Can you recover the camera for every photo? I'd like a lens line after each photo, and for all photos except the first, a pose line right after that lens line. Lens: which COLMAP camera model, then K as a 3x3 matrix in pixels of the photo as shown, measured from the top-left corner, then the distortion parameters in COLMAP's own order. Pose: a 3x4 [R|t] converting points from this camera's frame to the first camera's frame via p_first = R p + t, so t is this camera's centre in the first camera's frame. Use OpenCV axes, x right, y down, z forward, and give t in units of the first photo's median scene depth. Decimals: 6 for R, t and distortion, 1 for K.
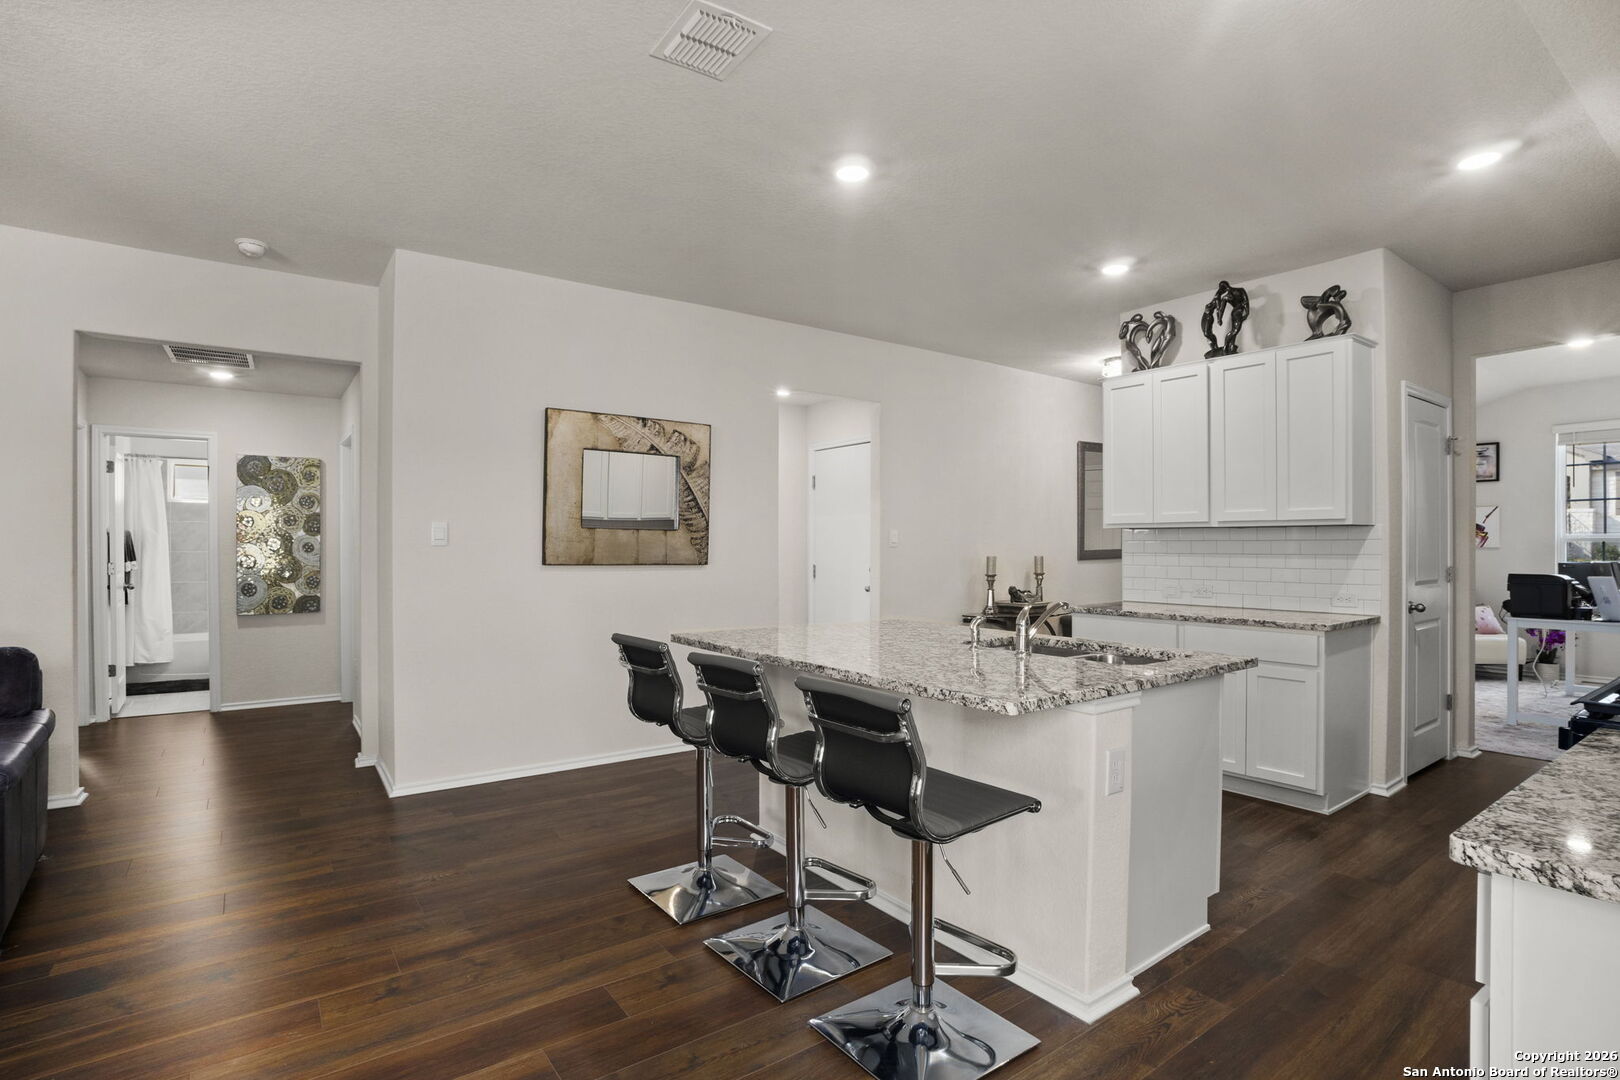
lens RADIAL K [[794.2, 0, 813.8], [0, 794.2, 547.5], [0, 0, 1]] dist [-0.079504, 0.030474]
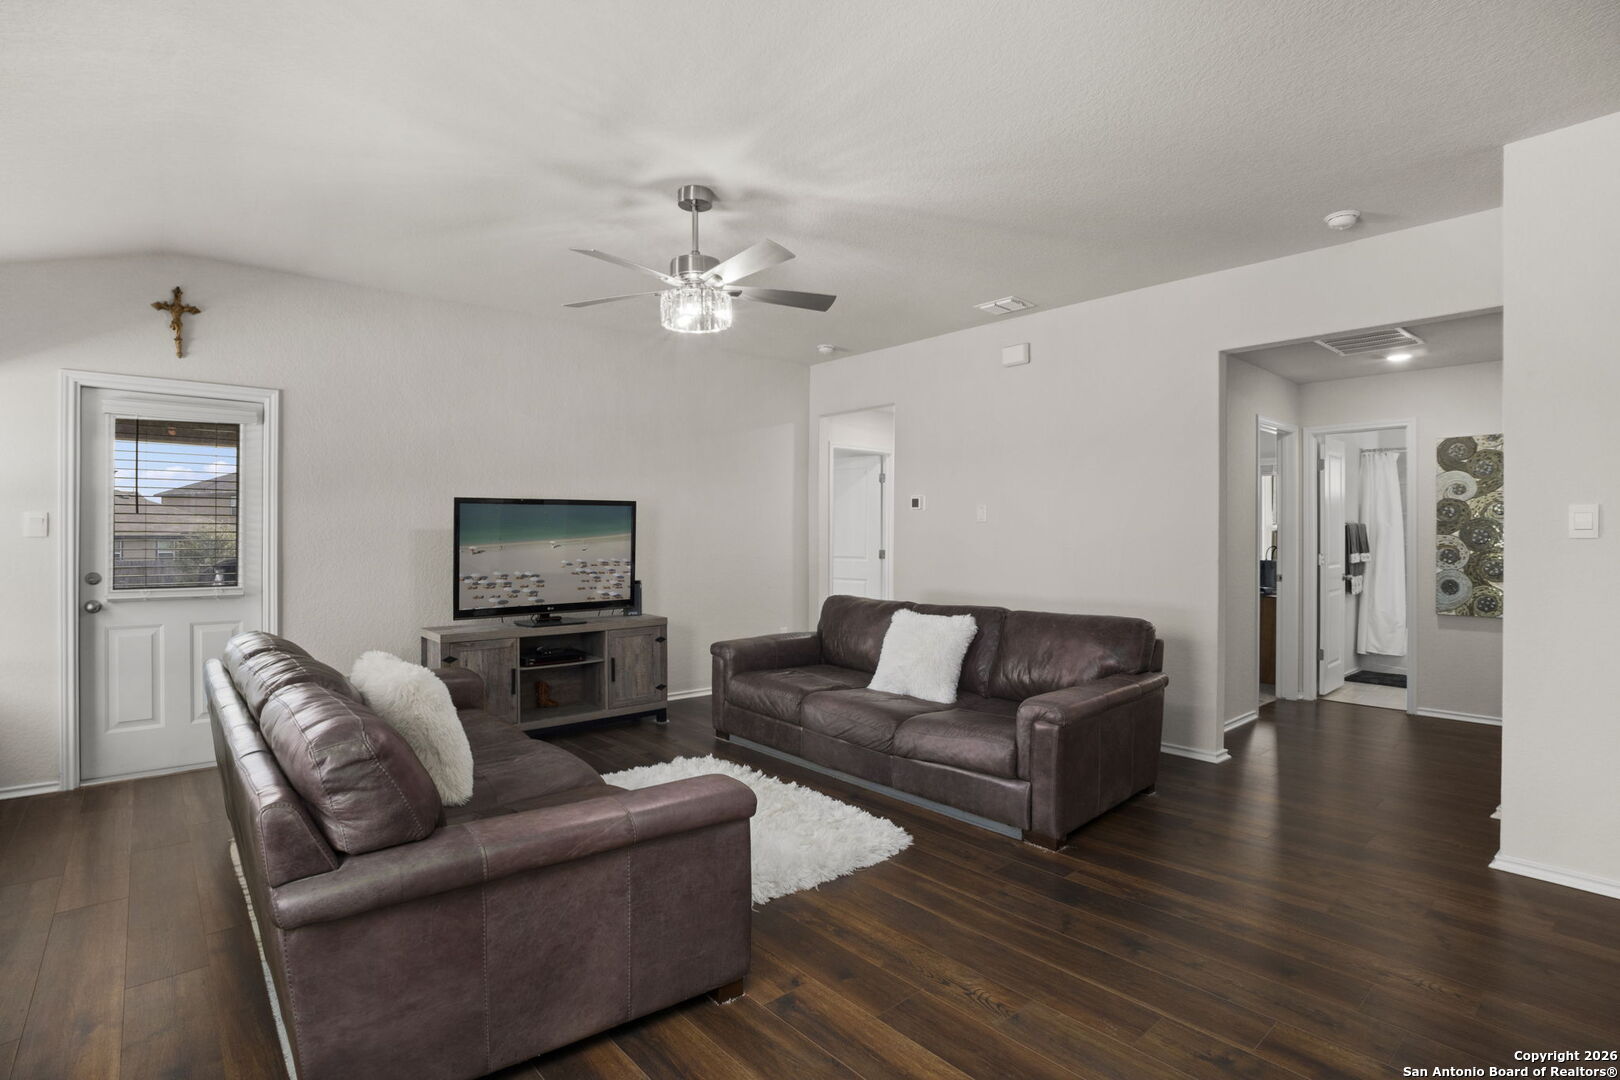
lens RADIAL K [[788.2, 0, 806.8], [0, 788.2, 537.8], [0, 0, 1]] dist [-0.062568, 0.024217]
pose [[0.085498, 0.002158, -0.996336, 0.120933], [-0.004159, 0.999990, 0.001809, -0.001377], [0.996330, 0.003989, 0.085506, 0.219908]]
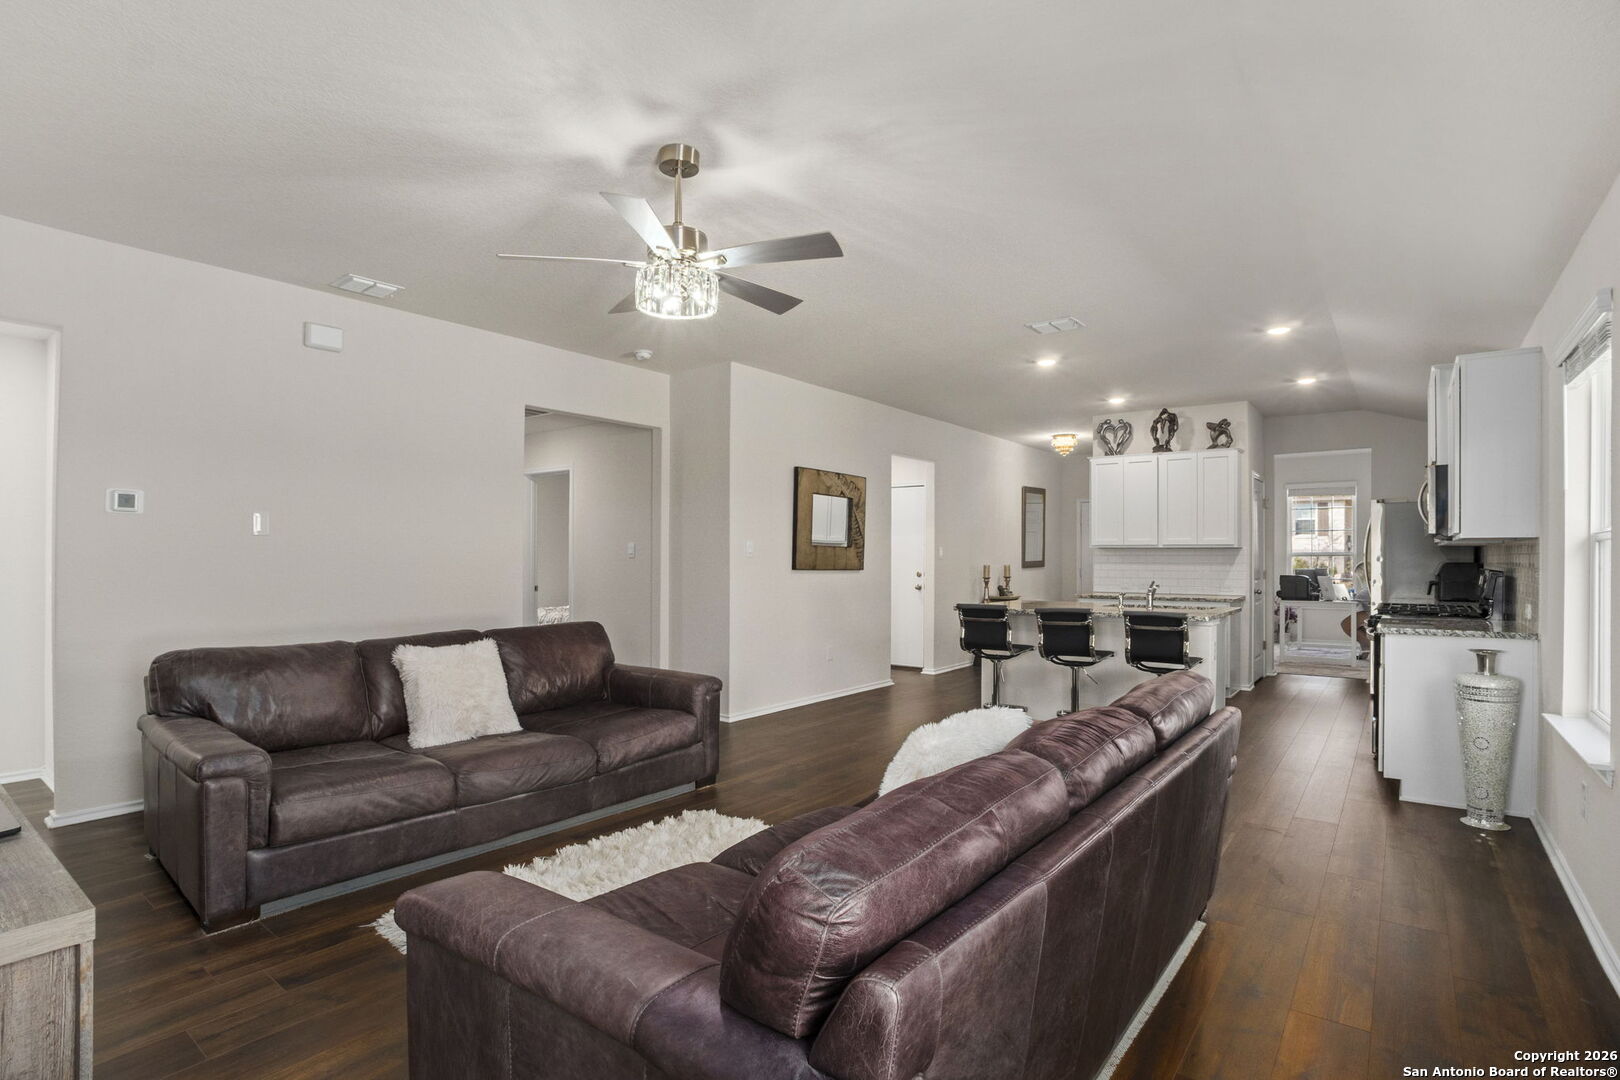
lens RADIAL K [[799.0, 0, 812.6], [0, 799.0, 557.3], [0, 0, 1]] dist [-0.072658, 0.000167]
pose [[0.959635, 0.003650, 0.281224, -0.710606], [-0.003231, 0.999993, -0.001956, 0.001005], [-0.281229, 0.000968, 0.959640, -0.471415]]
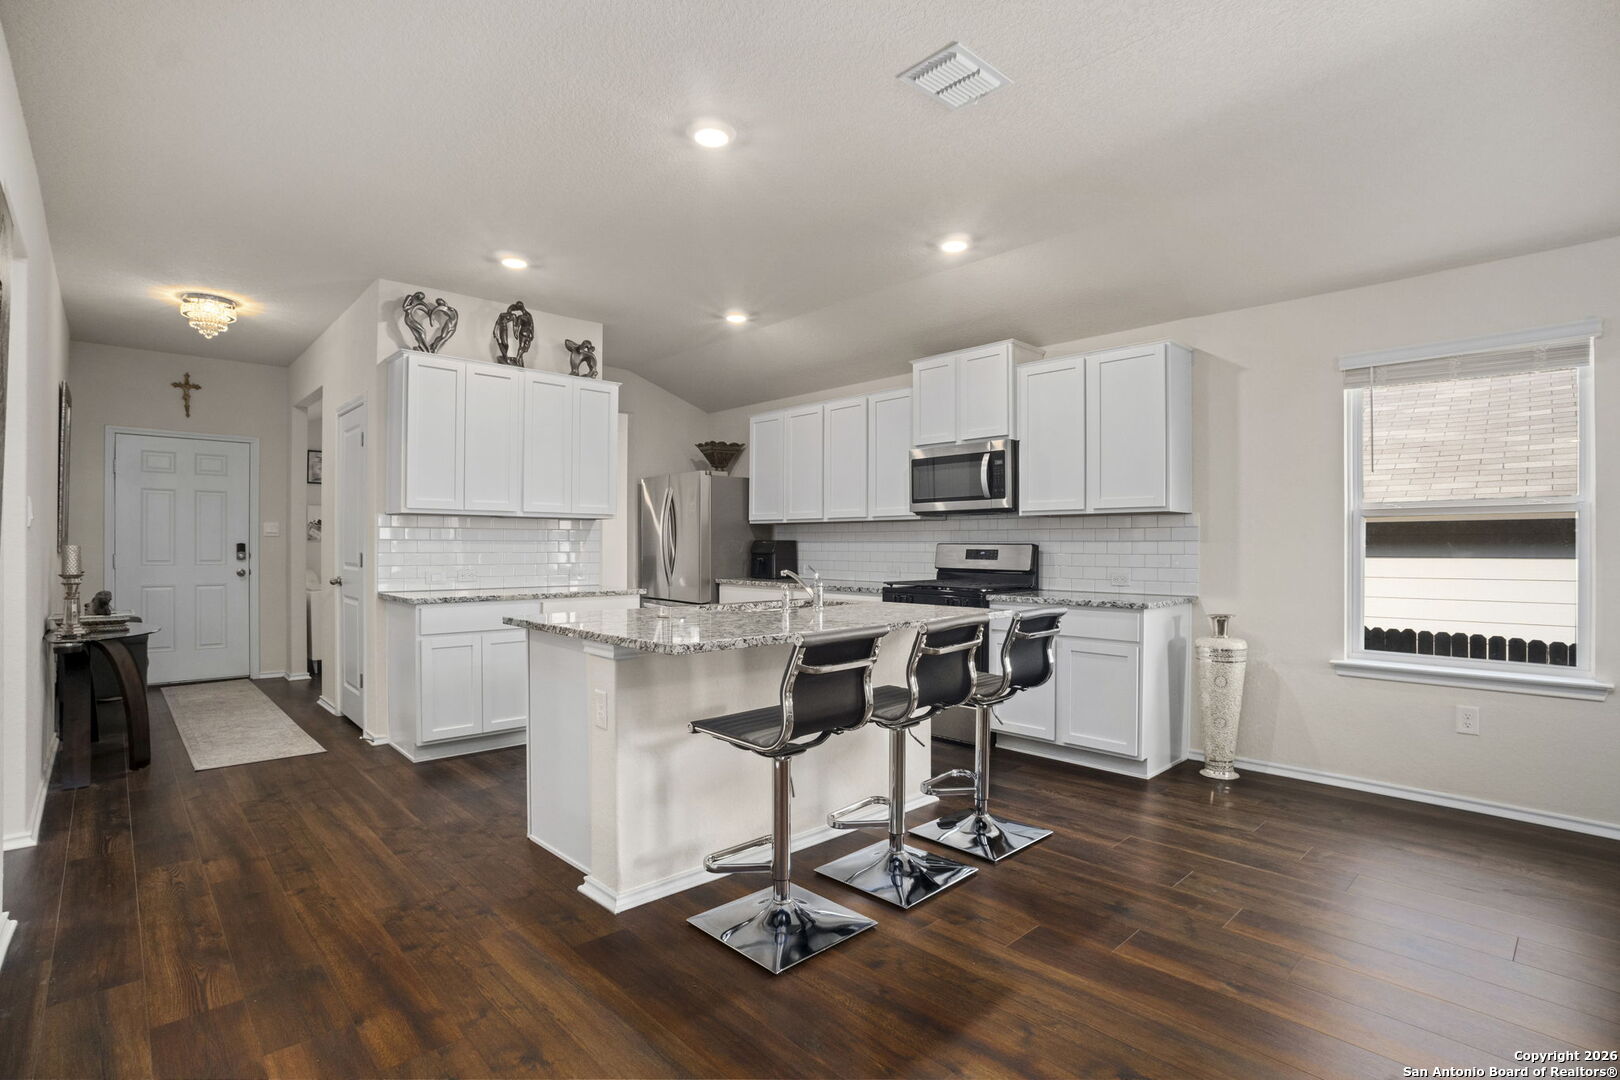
lens RADIAL K [[780.0, 0, 805.3], [0, 780.0, 548.1], [0, 0, 1]] dist [-0.075983, 0.022121]
pose [[-0.114637, -0.004796, 0.993396, -0.614991], [0.001540, 0.999986, 0.005006, 0.014005], [-0.993406, 0.002104, -0.114628, 0.679336]]
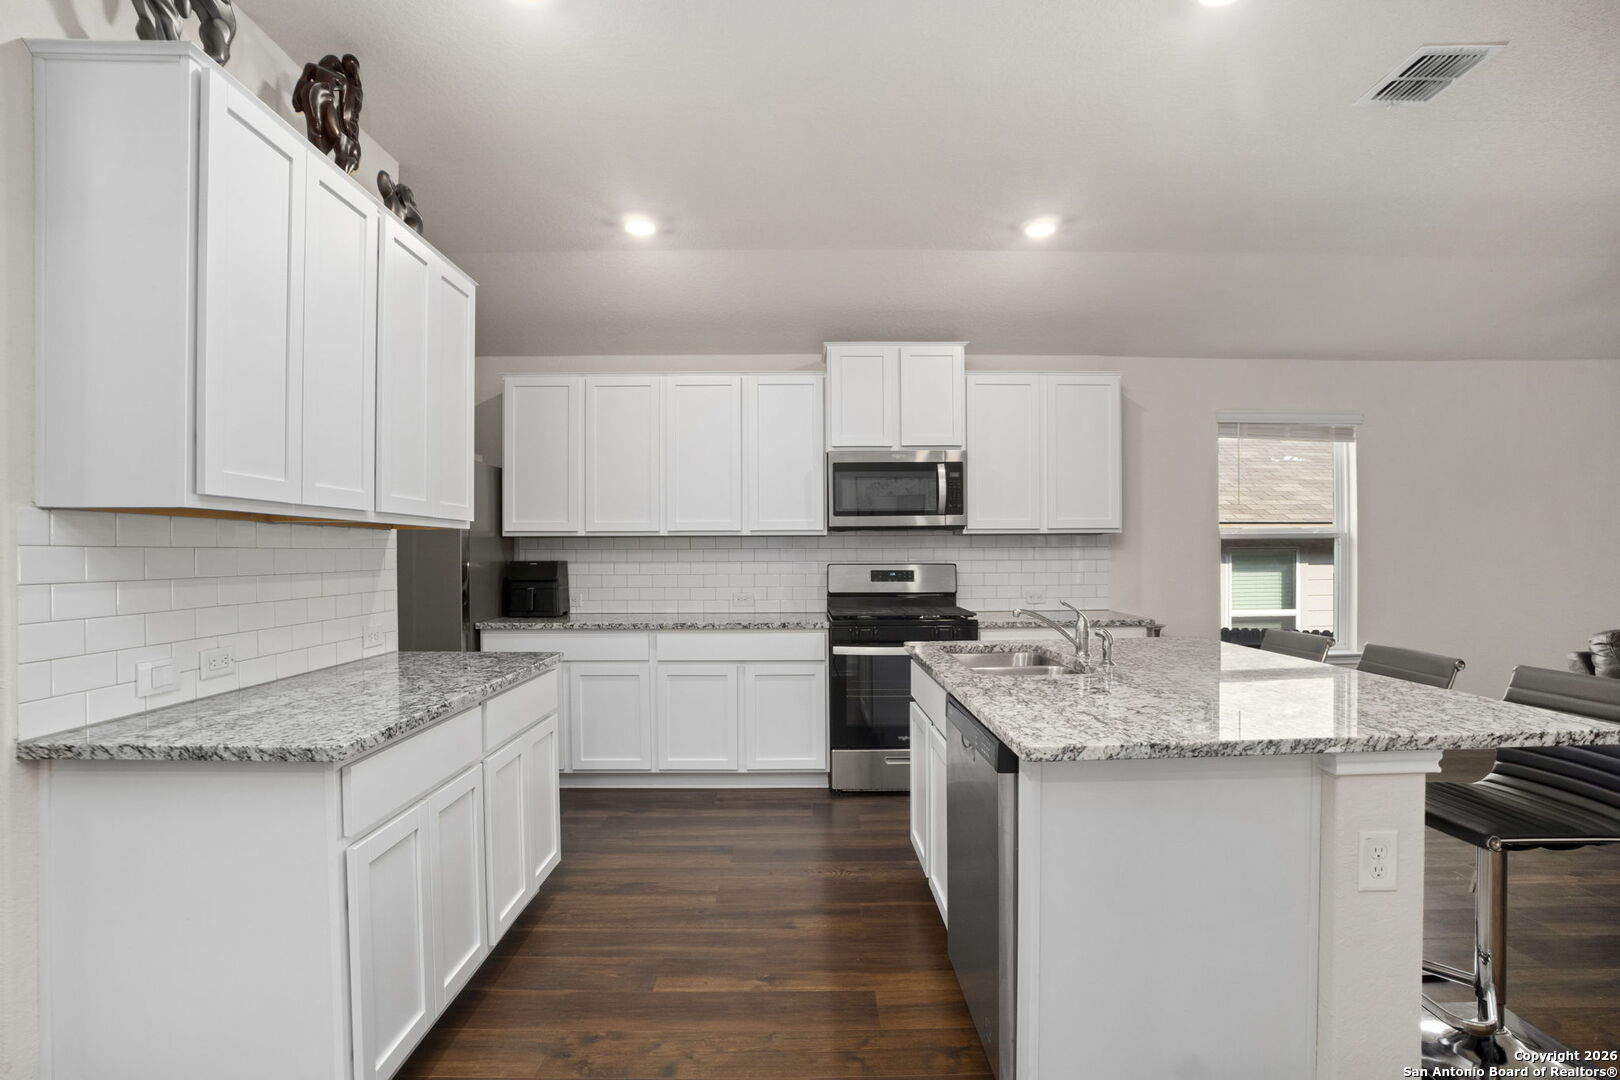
lens RADIAL K [[780.0, 0, 805.3], [0, 780.0, 548.1], [0, 0, 1]] dist [-0.075983, 0.022121]
pose [[-0.808977, 0.008396, 0.587780, -0.020862], [0.008092, 0.999962, -0.003147, -0.004112], [-0.587784, 0.002210, -0.809015, 1.178021]]
